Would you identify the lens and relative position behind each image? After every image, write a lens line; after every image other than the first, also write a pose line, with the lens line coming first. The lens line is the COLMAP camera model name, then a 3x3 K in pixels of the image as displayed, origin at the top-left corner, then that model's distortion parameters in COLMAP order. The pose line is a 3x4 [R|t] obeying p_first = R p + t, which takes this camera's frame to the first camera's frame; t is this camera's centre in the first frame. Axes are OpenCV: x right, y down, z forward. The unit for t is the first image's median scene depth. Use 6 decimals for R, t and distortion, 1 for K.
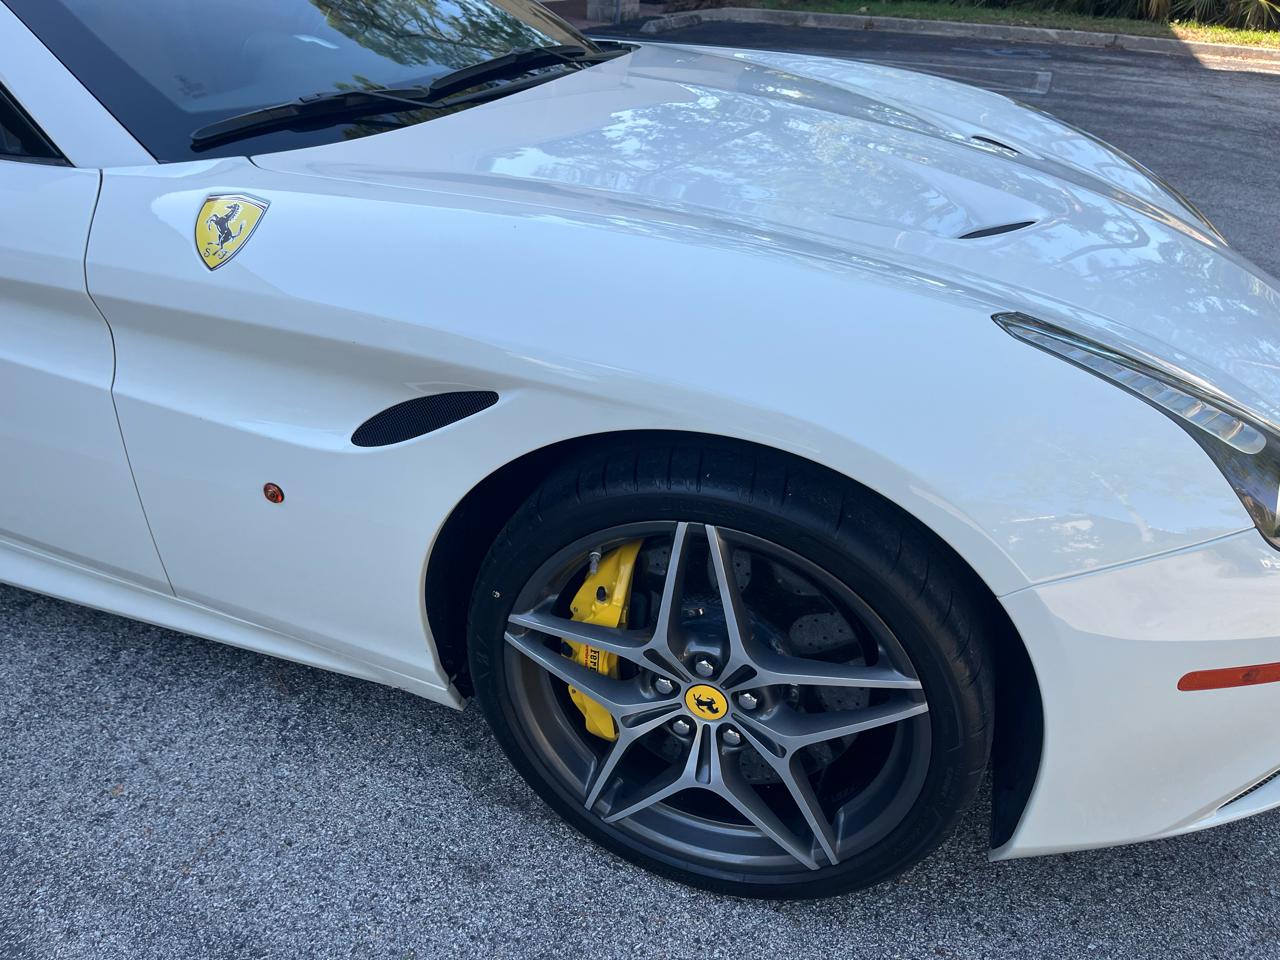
lens RADIAL K [[985.6, 0, 630.6], [0, 985.6, 476.7], [0, 0, 1]] dist [0.067553, -0.096651]
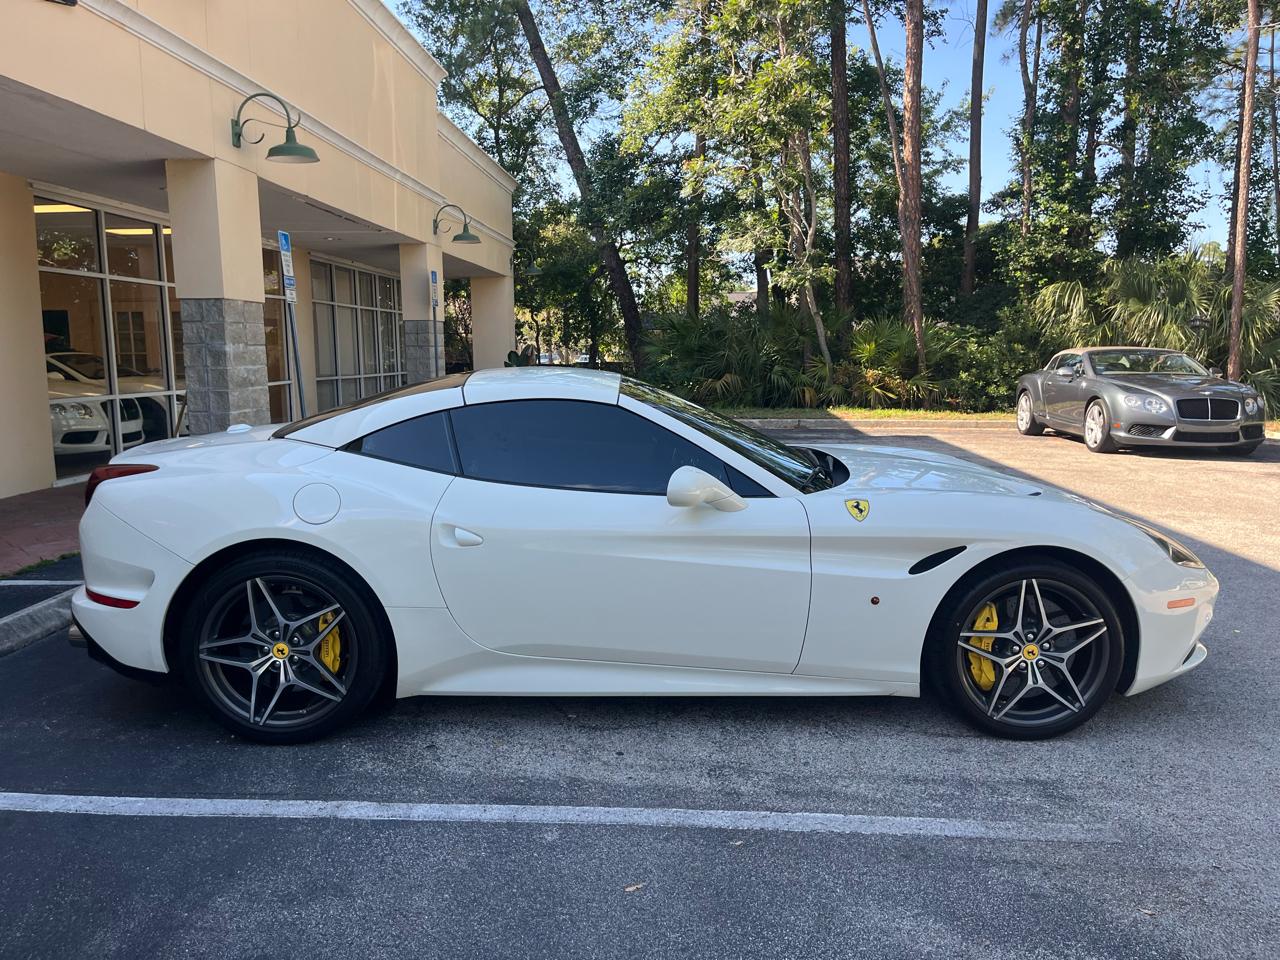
lens RADIAL K [[985.6, 0, 644.9], [0, 985.6, 468.3], [0, 0, 1]] dist [0.067553, -0.096651]
pose [[0.937846, -0.078046, 0.338162, -1.672302], [0.198058, 0.920494, -0.336844, 0.429707], [-0.284987, 0.382884, 0.878739, -1.234439]]
